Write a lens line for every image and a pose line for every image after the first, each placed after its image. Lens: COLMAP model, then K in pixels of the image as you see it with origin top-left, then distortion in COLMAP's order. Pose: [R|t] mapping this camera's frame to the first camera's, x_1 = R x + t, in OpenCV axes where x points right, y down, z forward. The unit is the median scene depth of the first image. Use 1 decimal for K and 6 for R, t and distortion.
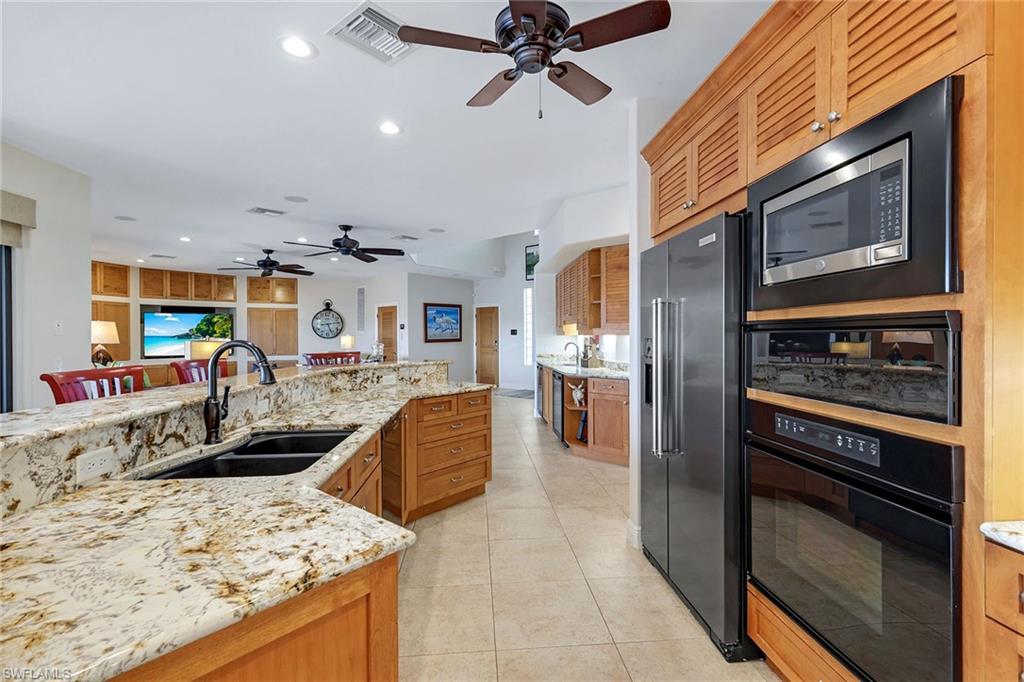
lens RADIAL K [[451.8, 0, 509.2], [0, 451.8, 336.0], [0, 0, 1]] dist [0.000367, -0.000029]
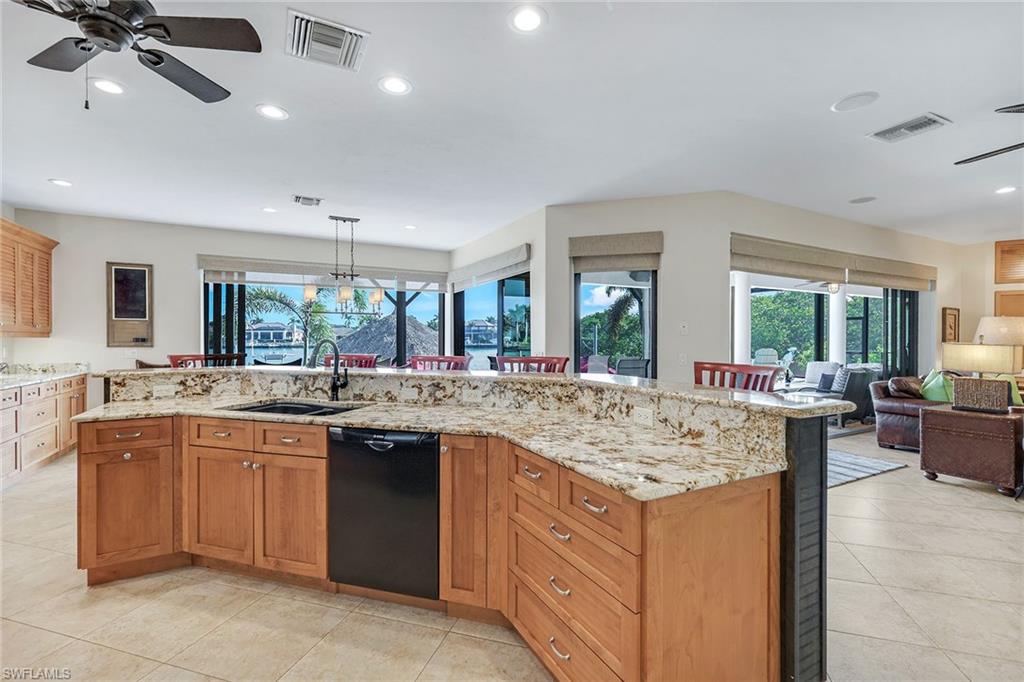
lens RADIAL K [[451.8, 0, 509.2], [0, 451.8, 336.0], [0, 0, 1]] dist [0.000367, -0.000029]
pose [[-0.359080, 0.001961, -0.933305, 0.331467], [-0.001318, 0.999996, 0.002609, -0.002063], [0.933306, 0.002167, -0.359075, 1.115556]]
